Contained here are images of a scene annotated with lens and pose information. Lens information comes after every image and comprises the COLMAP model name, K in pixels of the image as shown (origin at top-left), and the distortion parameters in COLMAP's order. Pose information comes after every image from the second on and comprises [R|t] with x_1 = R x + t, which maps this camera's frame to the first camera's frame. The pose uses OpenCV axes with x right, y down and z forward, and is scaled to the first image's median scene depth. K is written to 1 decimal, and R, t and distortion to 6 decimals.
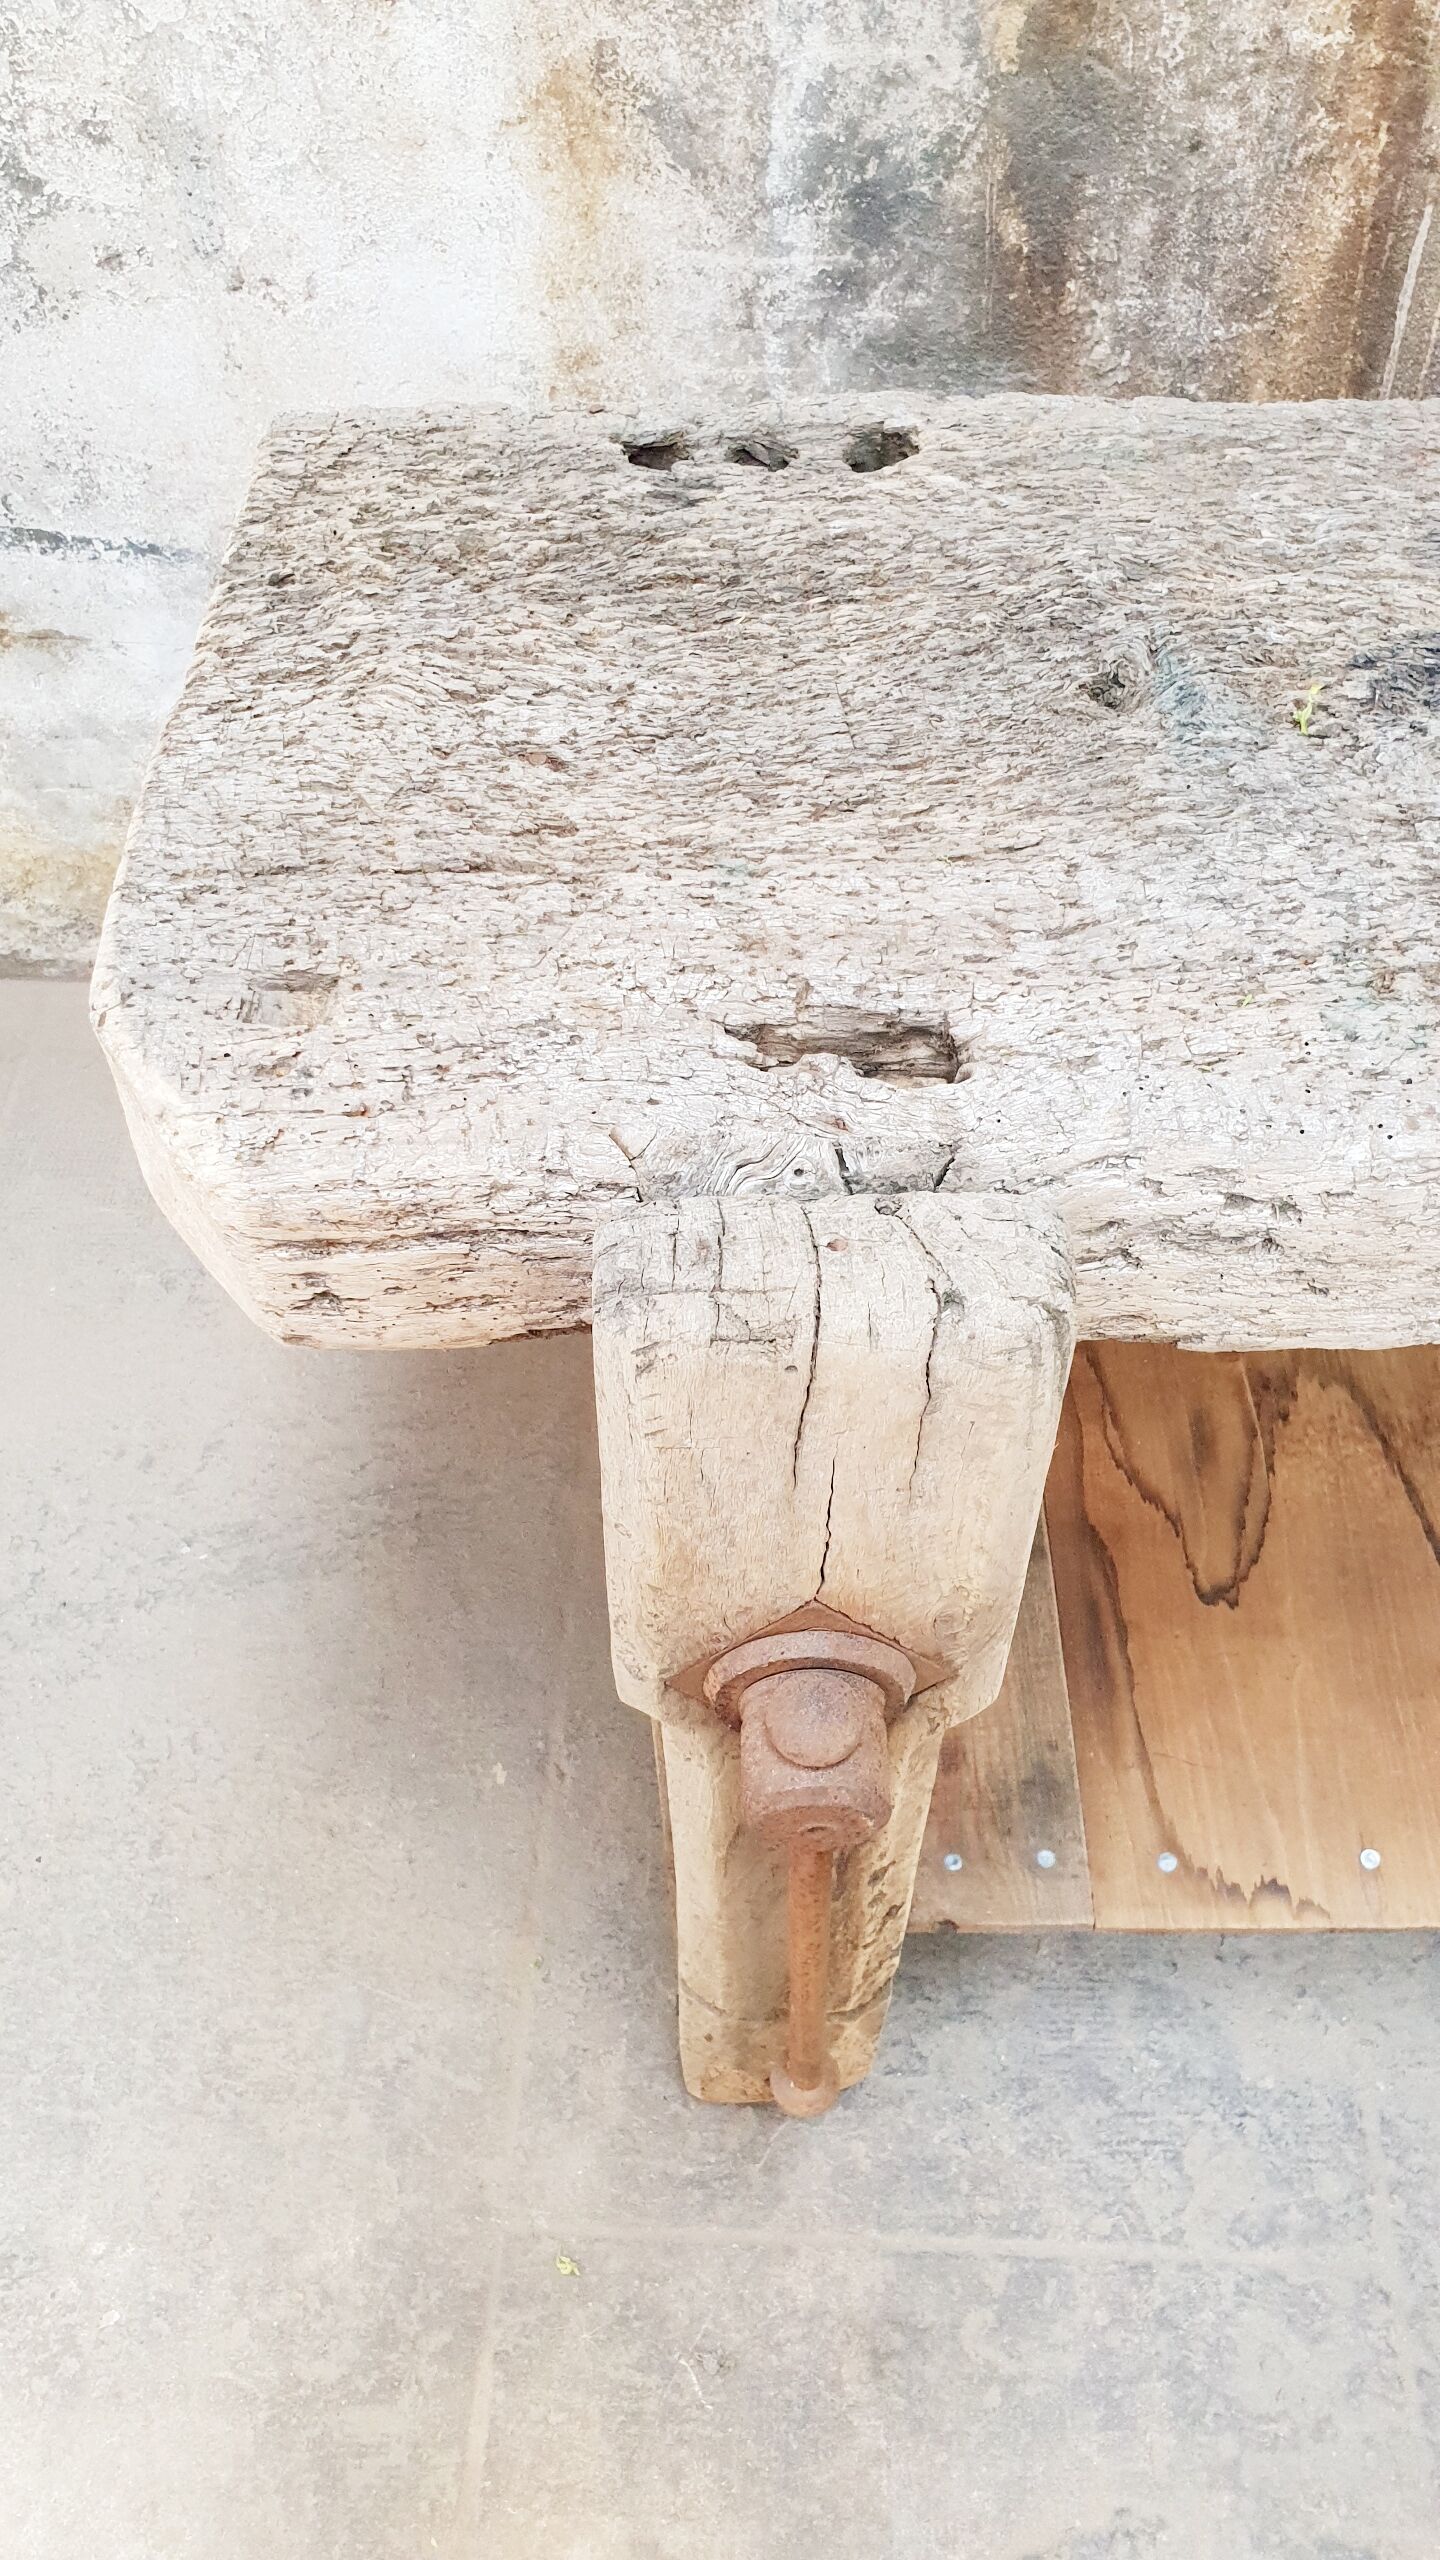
lens RADIAL K [[2038.7, 0, 767.9], [0, 2038.7, 1303.9], [0, 0, 1]] dist [0.001311, 0.015172]
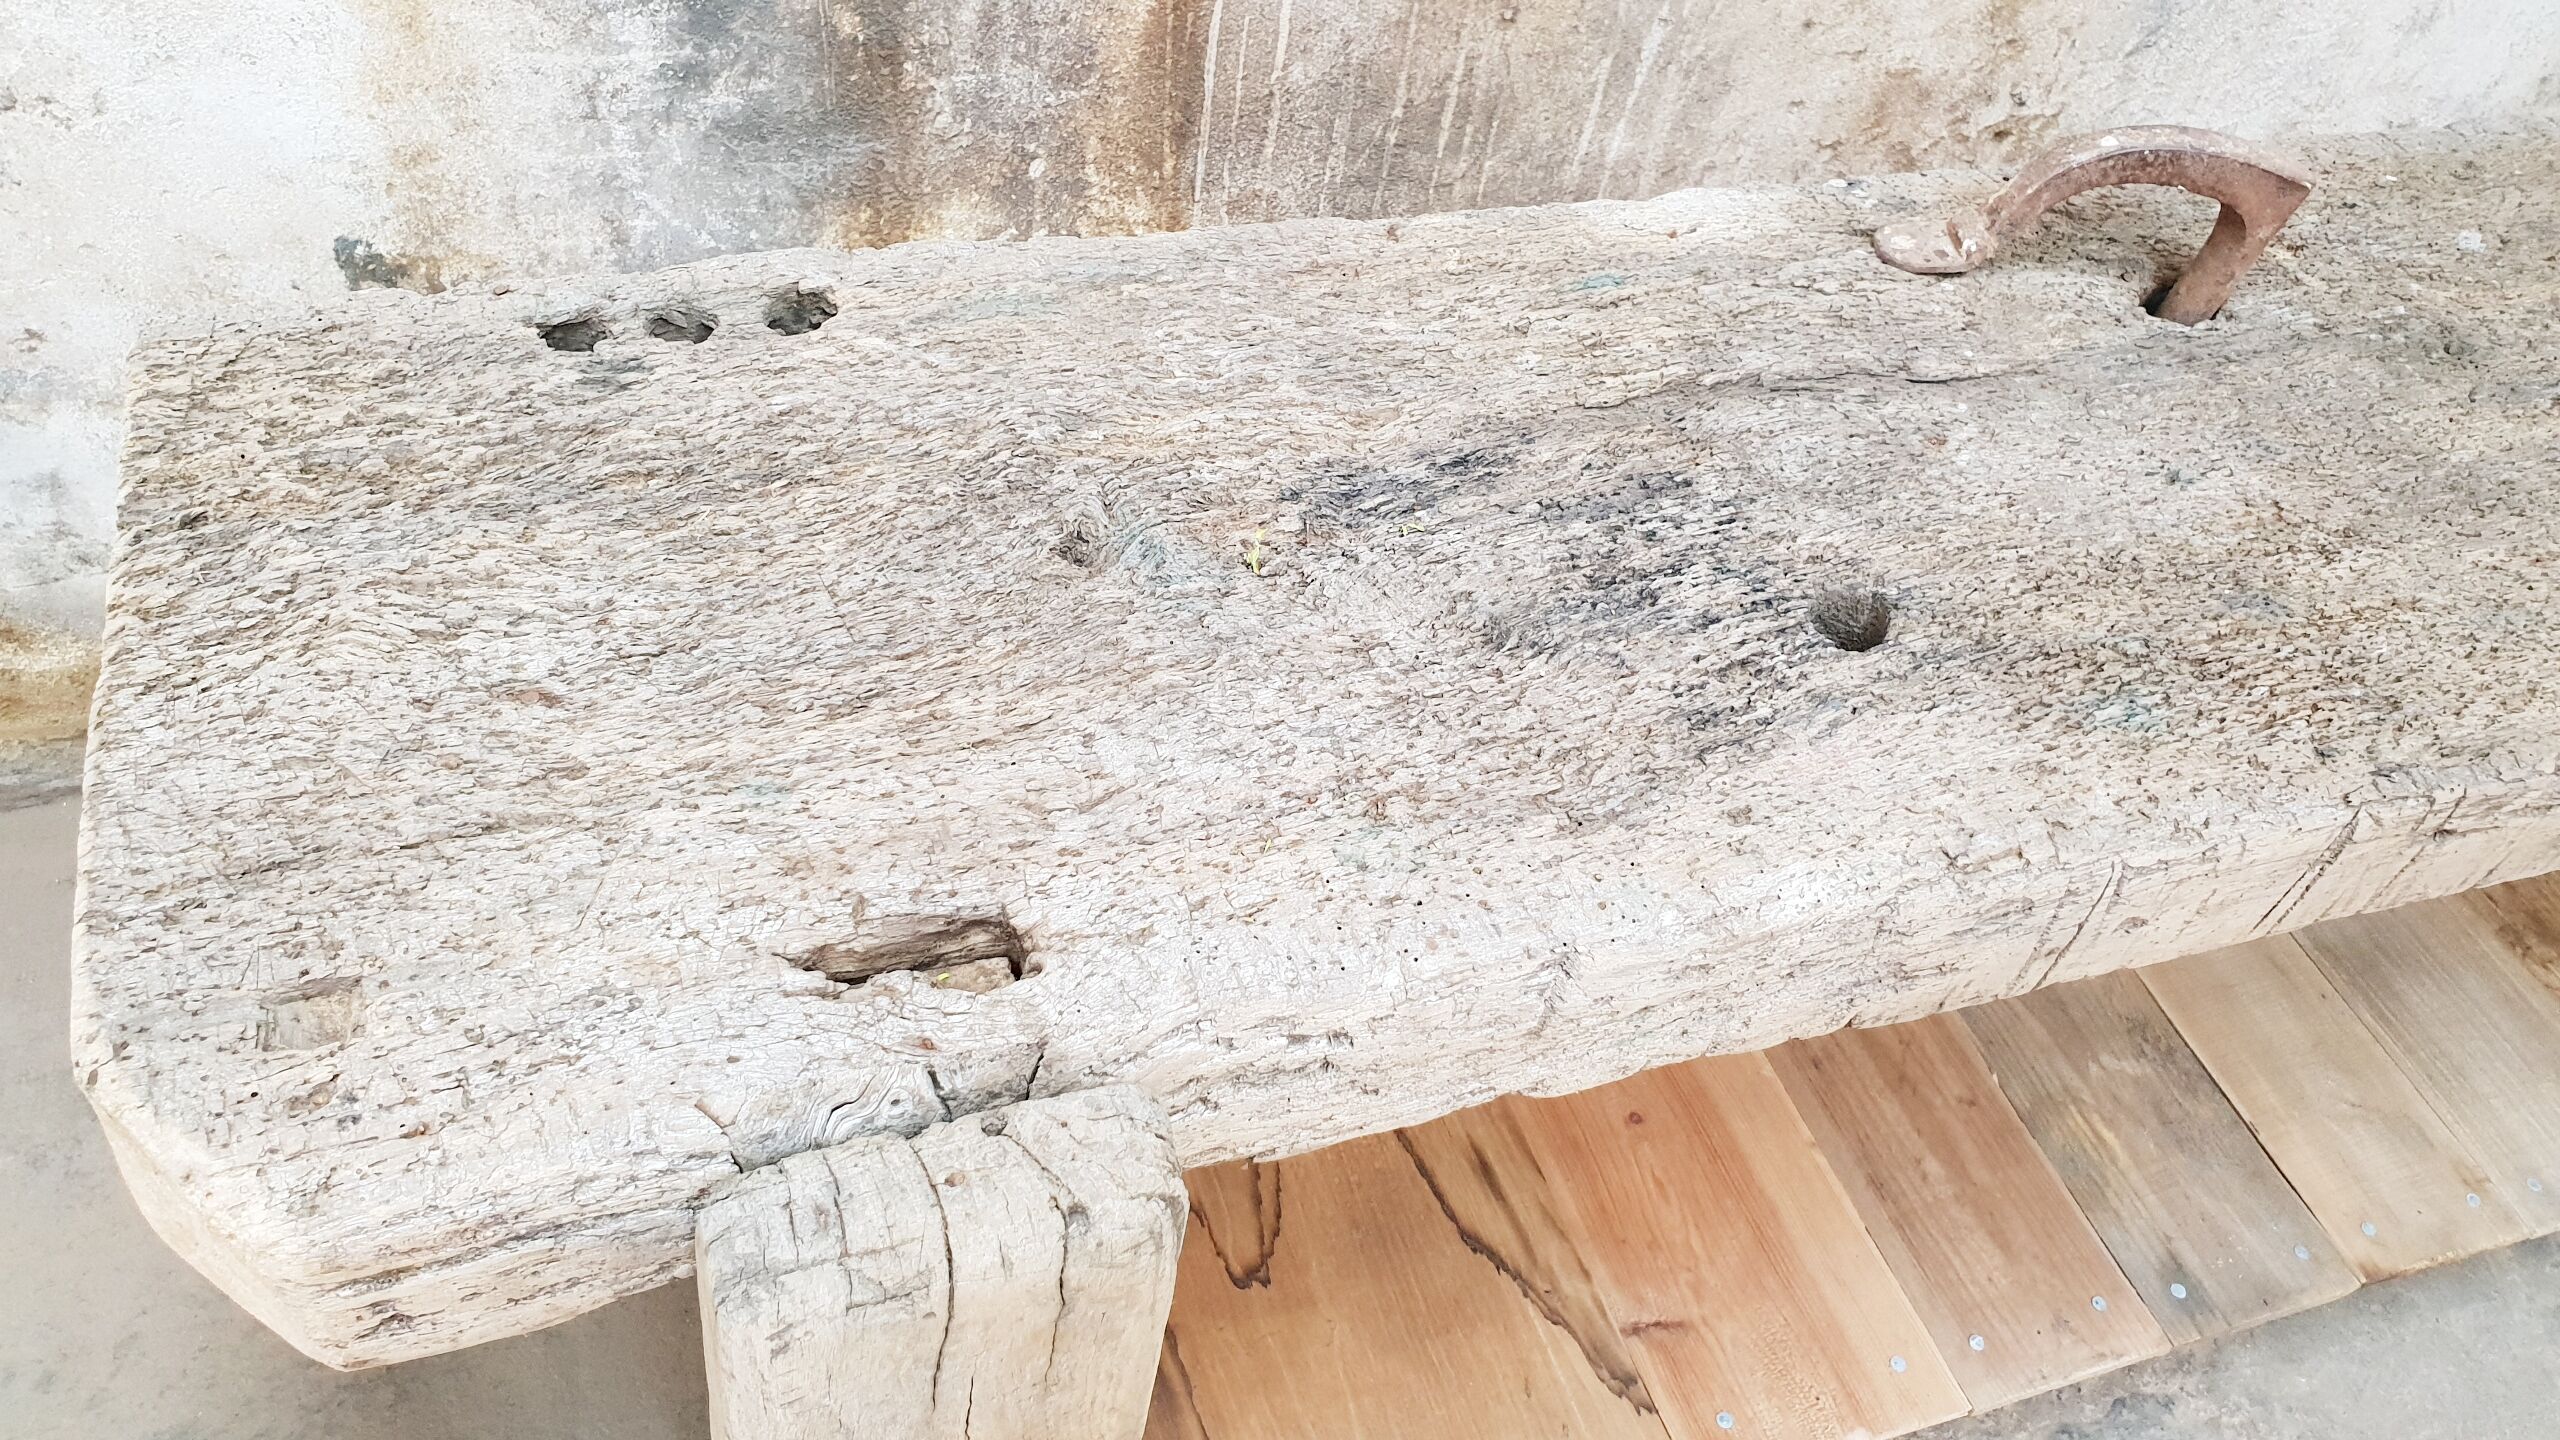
lens RADIAL K [[2038.7, 0, 1269.6], [0, 2038.7, 683.1], [0, 0, 1]] dist [0.001311, 0.015172]
pose [[0.940738, -0.141826, 0.308053, -0.068980], [0.167560, 0.984118, -0.058617, -0.136171], [-0.294847, 0.106761, 0.949562, -0.036641]]
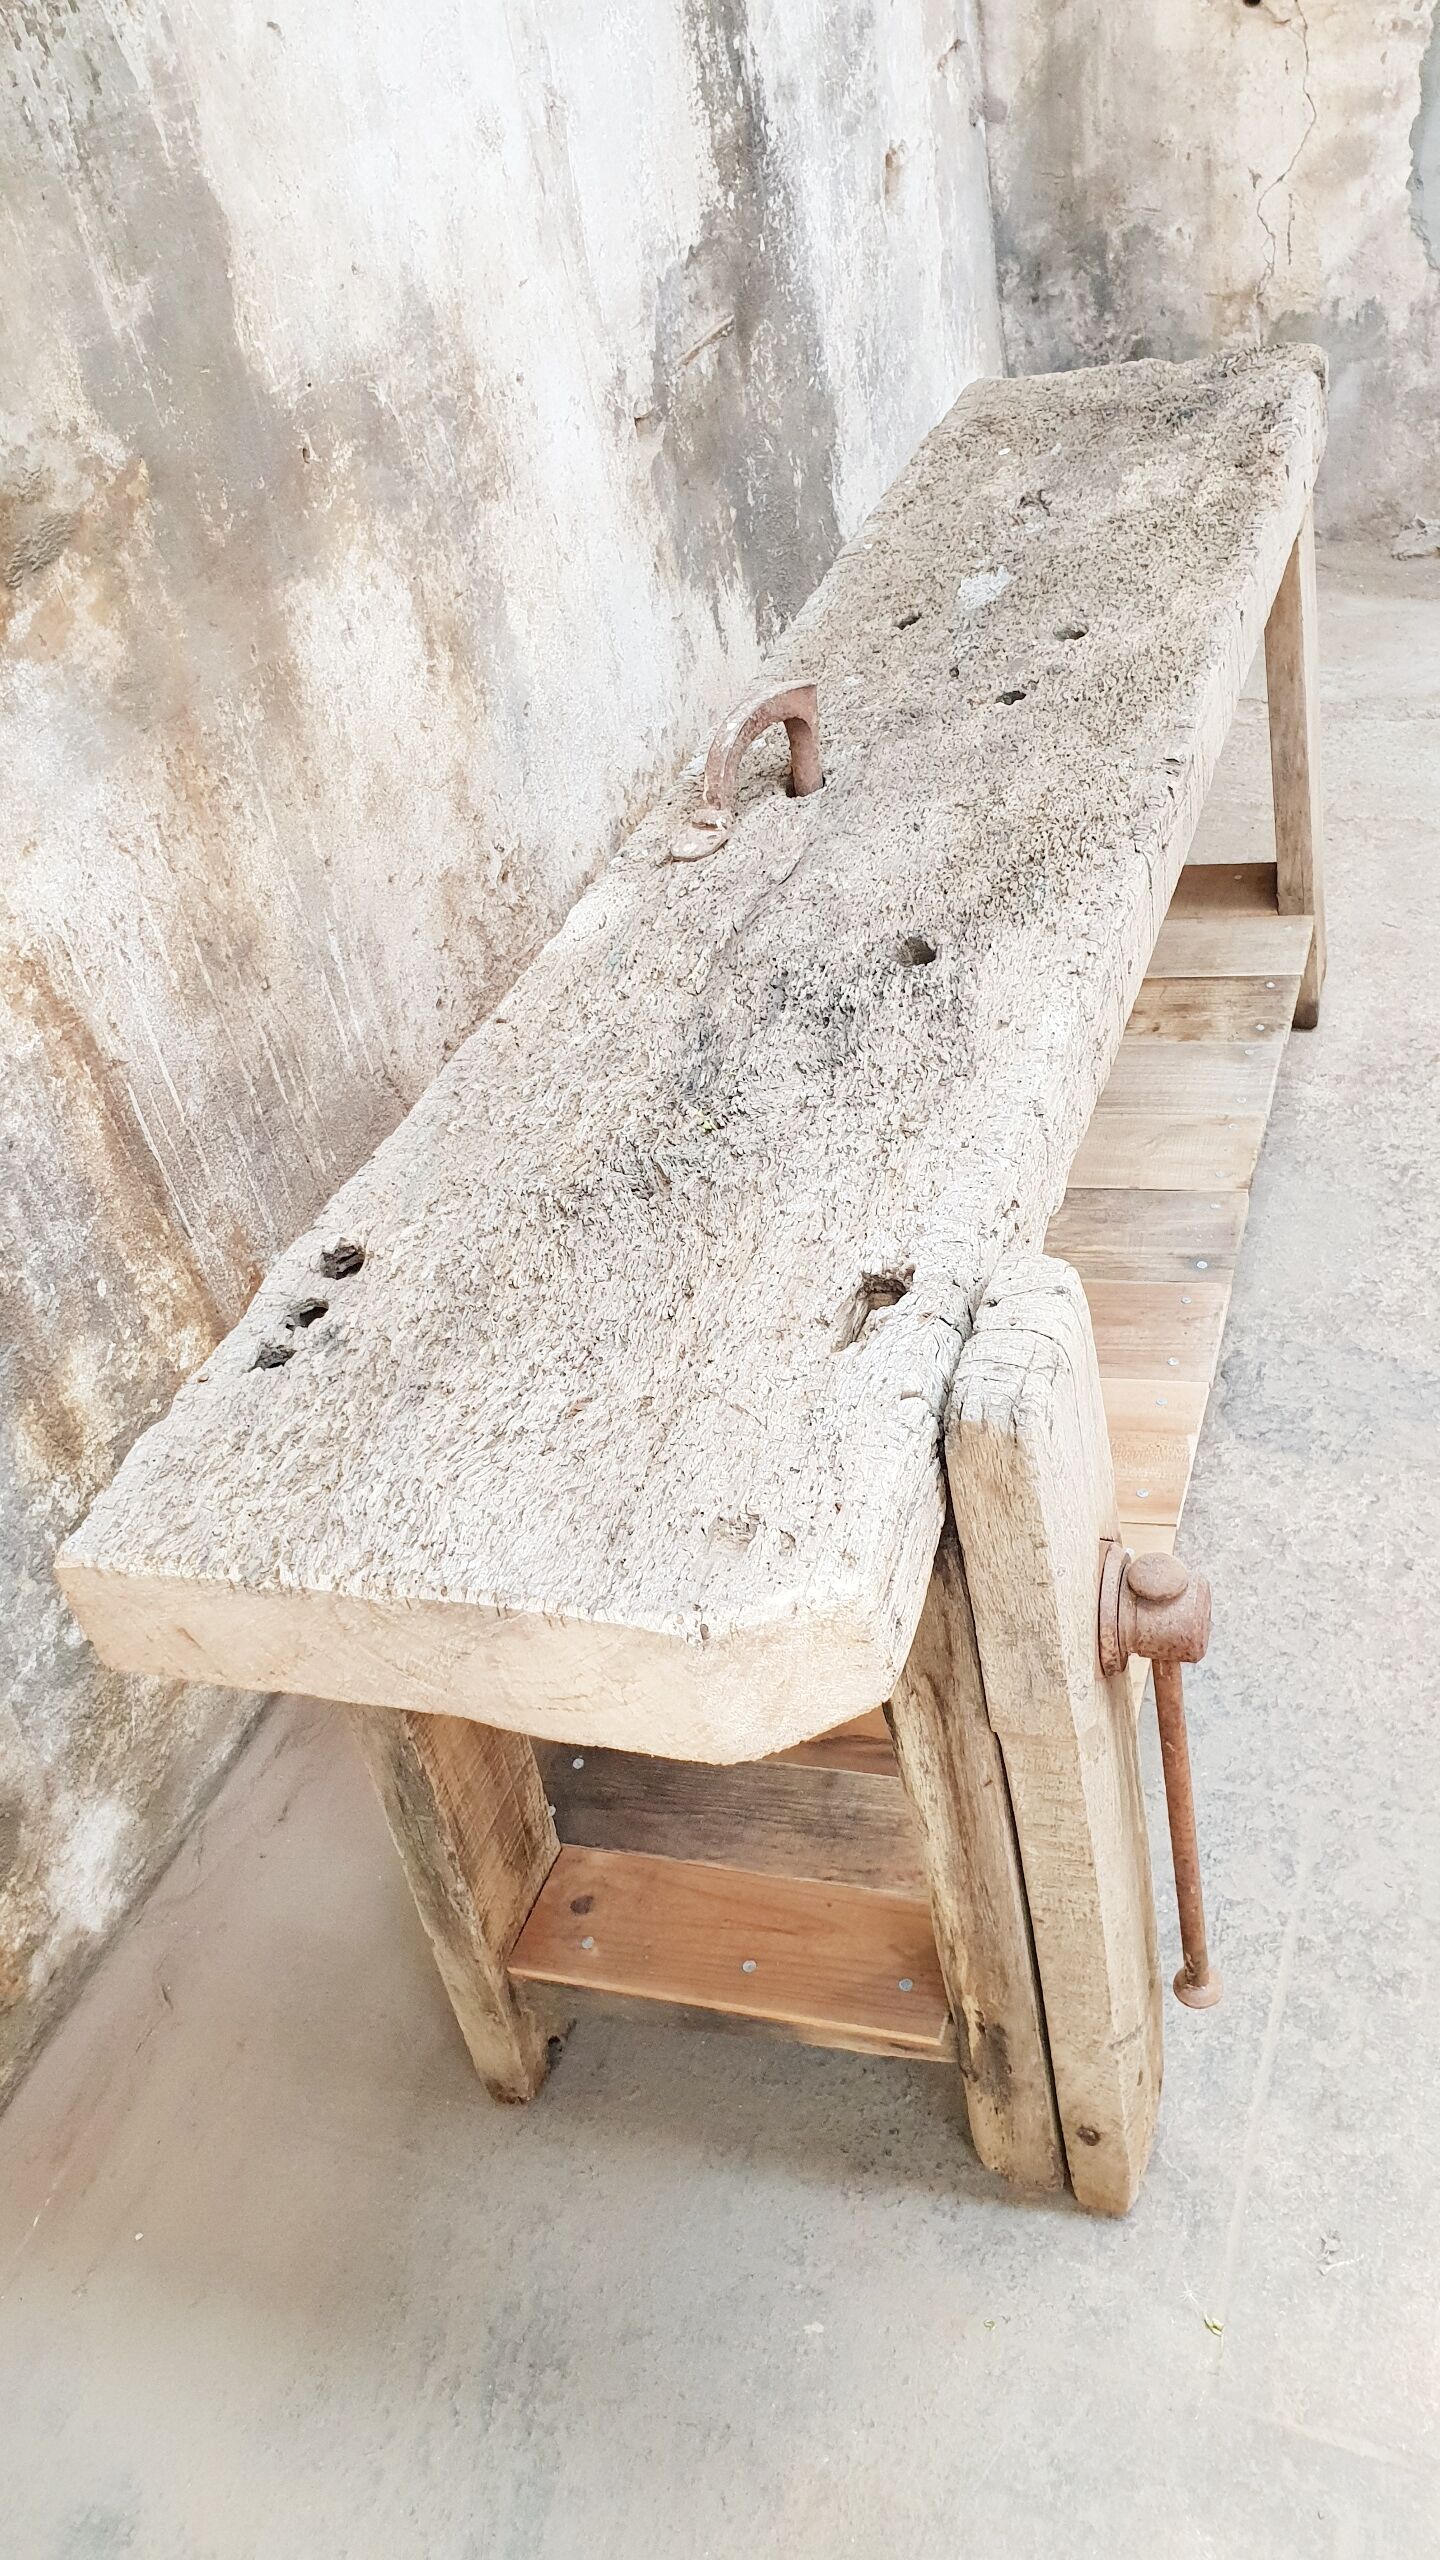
lens RADIAL K [[2021.4, 0, 766.3], [0, 2021.4, 1266.7], [0, 0, 1]] dist [0.095295, -0.227111]
pose [[0.307198, -0.600031, 0.738643, -0.978145], [0.848986, 0.523467, 0.072145, -0.272667], [-0.429944, 0.604935, 0.670226, -0.117900]]
